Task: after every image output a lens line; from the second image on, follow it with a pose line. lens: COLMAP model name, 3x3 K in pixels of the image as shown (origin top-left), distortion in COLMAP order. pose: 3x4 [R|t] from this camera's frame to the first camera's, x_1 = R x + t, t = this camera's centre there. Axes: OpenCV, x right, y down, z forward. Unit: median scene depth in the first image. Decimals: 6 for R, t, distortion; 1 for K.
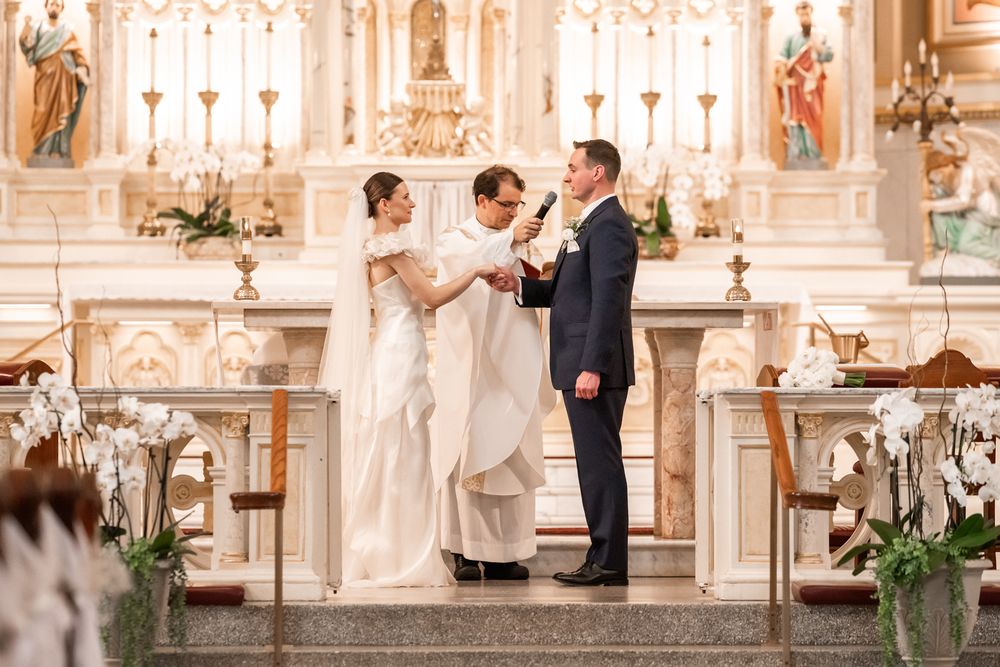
lens RADIAL K [[3914.1, 0, 496.8], [0, 3914.1, 332.4], [0, 0, 1]] dist [0.217195, 0.000000]
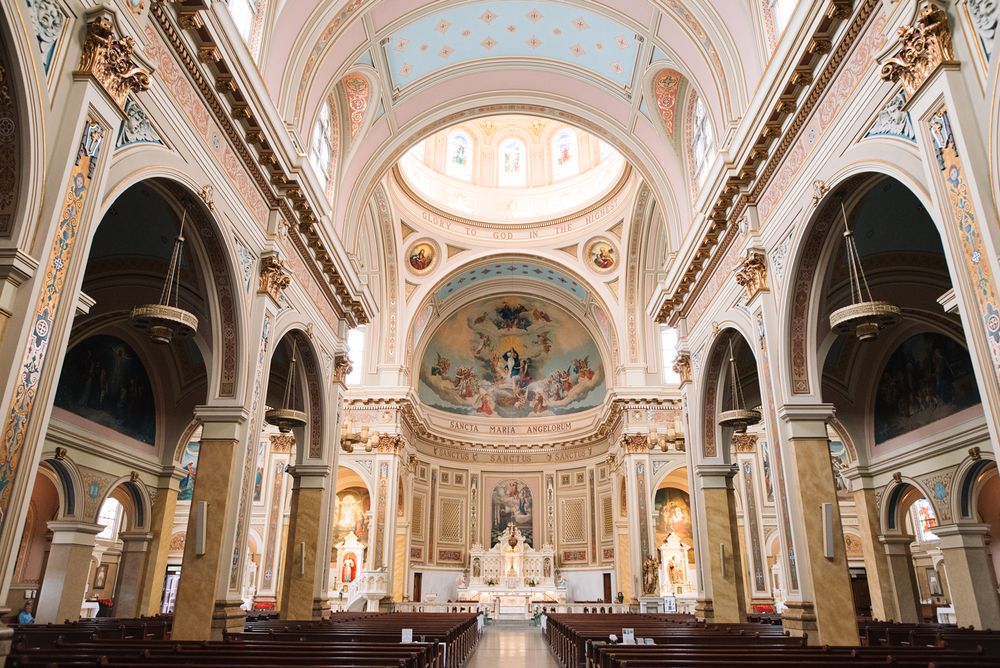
lens RADIAL K [[695.1, 0, 501.8], [0, 695.1, 338.8], [0, 0, 1]] dist [-0.041067, 0.001631]
pose [[0.997786, -0.020005, -0.063423, 0.091723], [-0.001281, 0.947723, -0.319093, -0.058988], [0.066491, 0.318468, 0.945599, -1.030165]]
